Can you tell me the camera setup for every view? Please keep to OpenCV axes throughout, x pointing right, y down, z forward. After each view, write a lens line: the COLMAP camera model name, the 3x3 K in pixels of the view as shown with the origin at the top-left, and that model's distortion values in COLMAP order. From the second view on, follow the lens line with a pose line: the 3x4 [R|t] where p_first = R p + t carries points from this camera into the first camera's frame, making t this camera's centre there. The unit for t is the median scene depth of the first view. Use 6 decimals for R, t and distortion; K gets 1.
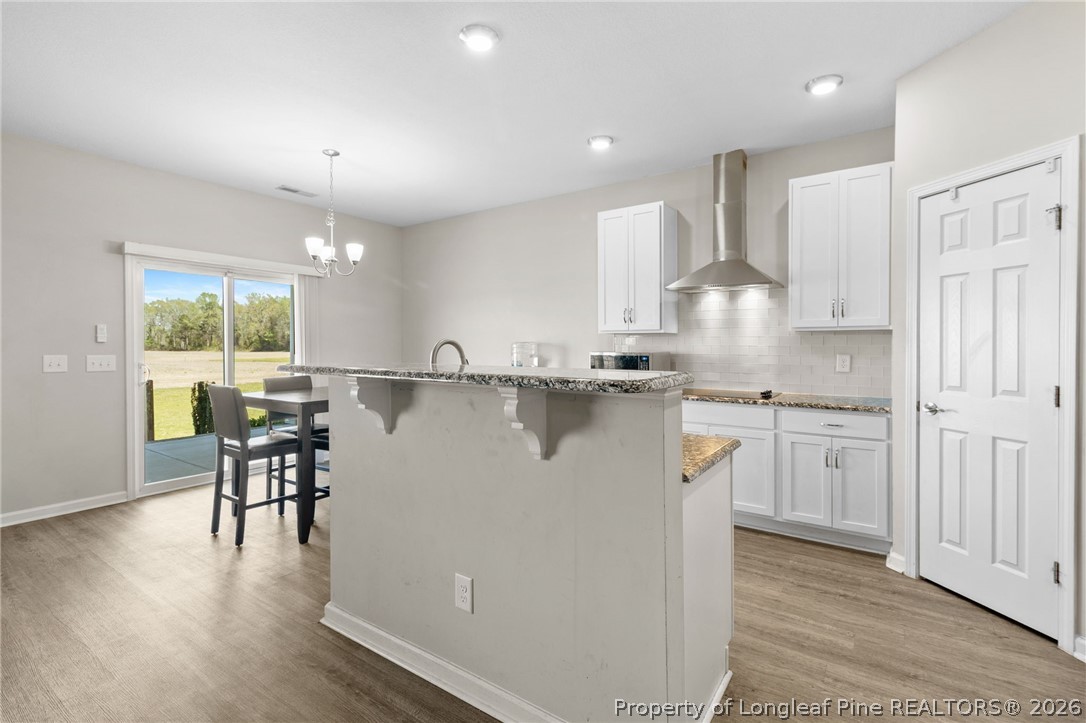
lens RADIAL K [[500.0, 0, 547.2], [0, 500.0, 355.0], [0, 0, 1]] dist [0.003756, -0.000752]
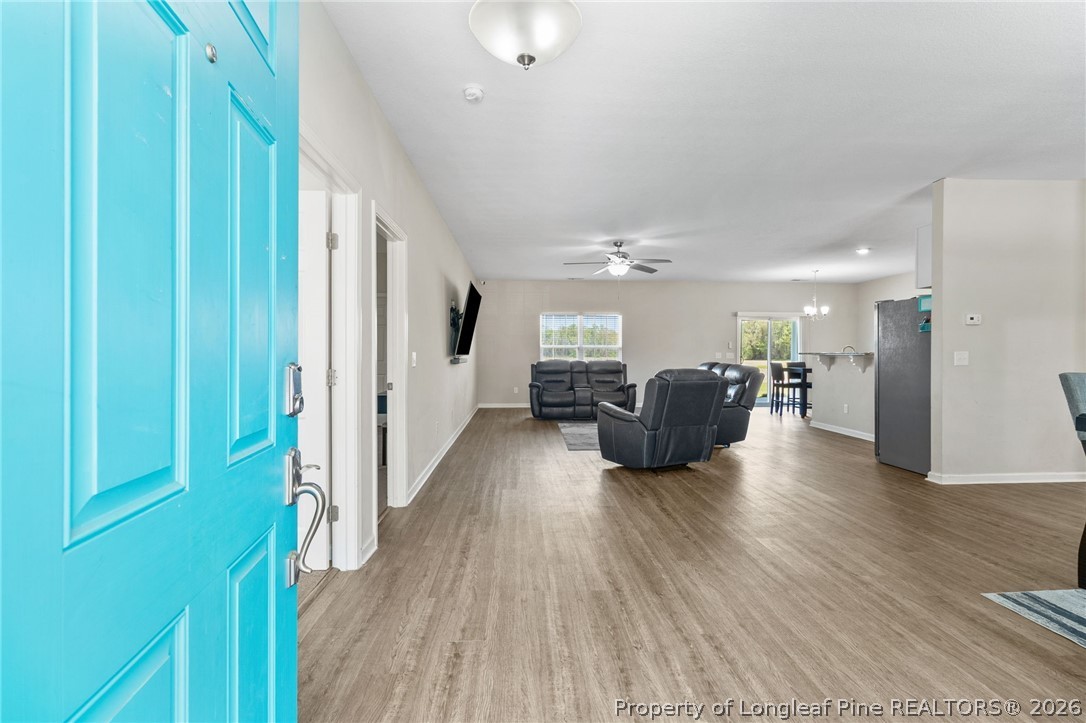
lens RADIAL K [[500.0, 0, 549.9], [0, 500.0, 360.3], [0, 0, 1]] dist [0.003756, -0.000752]
pose [[0.621033, 0.011456, -0.783701, 0.734963], [-0.017574, 0.999845, 0.000689, 0.062031], [0.783587, 0.013345, 0.621138, -1.643782]]
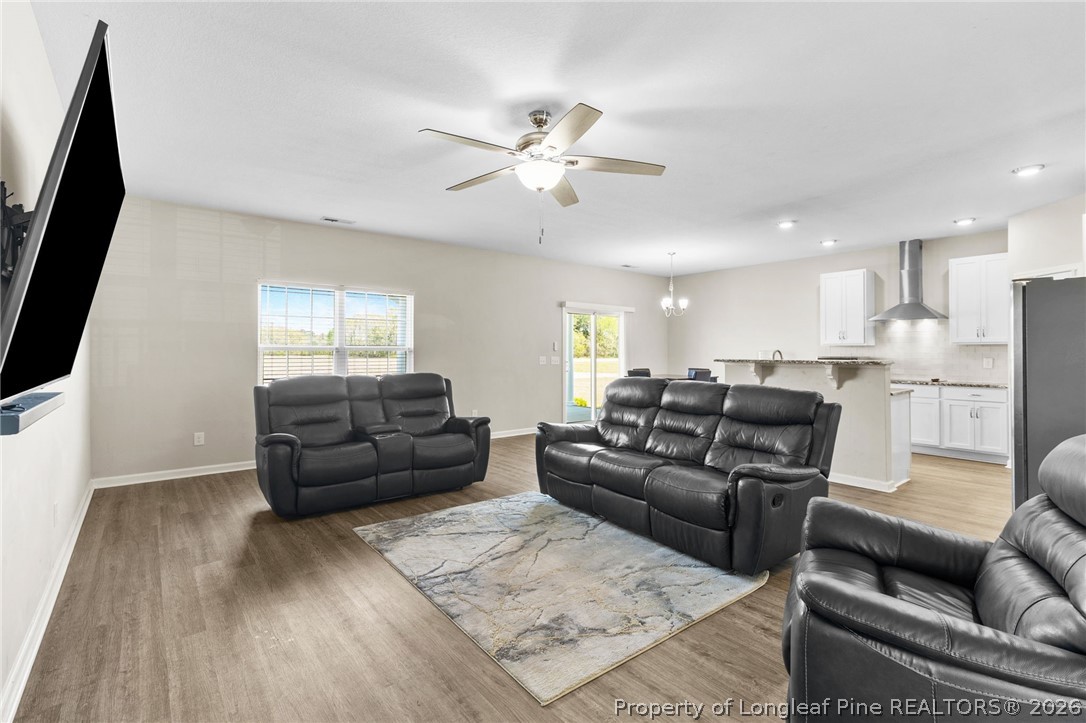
lens RADIAL K [[500.0, 0, 546.4], [0, 500.0, 356.0], [0, 0, 1]] dist [0.003756, -0.000752]
pose [[0.958805, 0.004216, -0.284033, -0.362064], [-0.008067, 0.999891, -0.012390, 0.024946], [0.283949, 0.014171, 0.958735, -1.047157]]
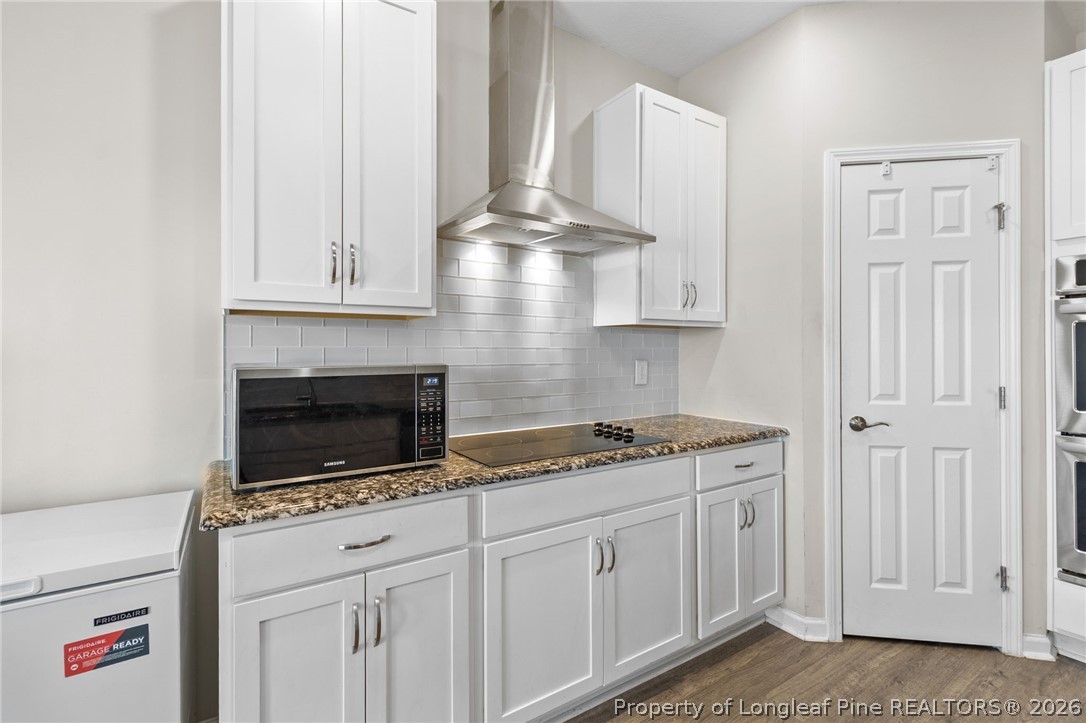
lens RADIAL K [[500.0, 0, 553.5], [0, 500.0, 347.6], [0, 0, 1]] dist [0.003756, -0.000752]
pose [[0.371543, 0.006865, 0.928390, -0.127432], [0.020289, 0.999674, -0.015512, -0.010695], [-0.928194, 0.024600, 0.371283, 0.821040]]
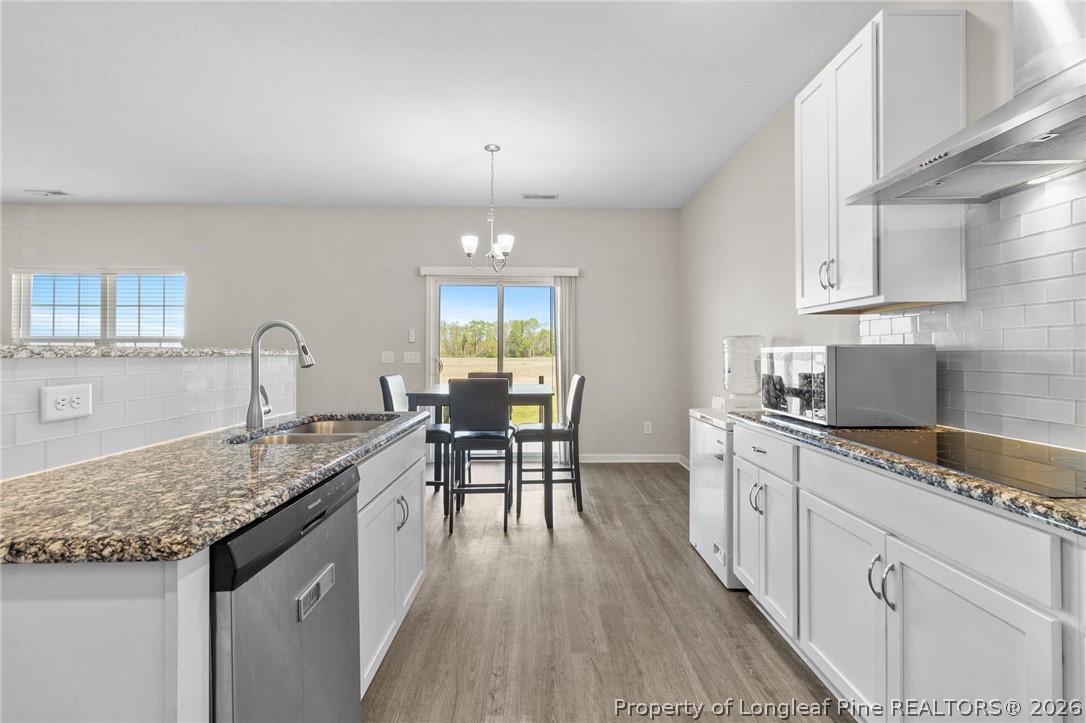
lens RADIAL K [[500.0, 0, 541.1], [0, 500.0, 353.2], [0, 0, 1]] dist [0.003756, -0.000752]
pose [[0.582531, 0.001813, -0.812807, 0.454480], [-0.020142, 0.999723, -0.012206, 0.014311], [0.812559, 0.023482, 0.582406, 0.534913]]
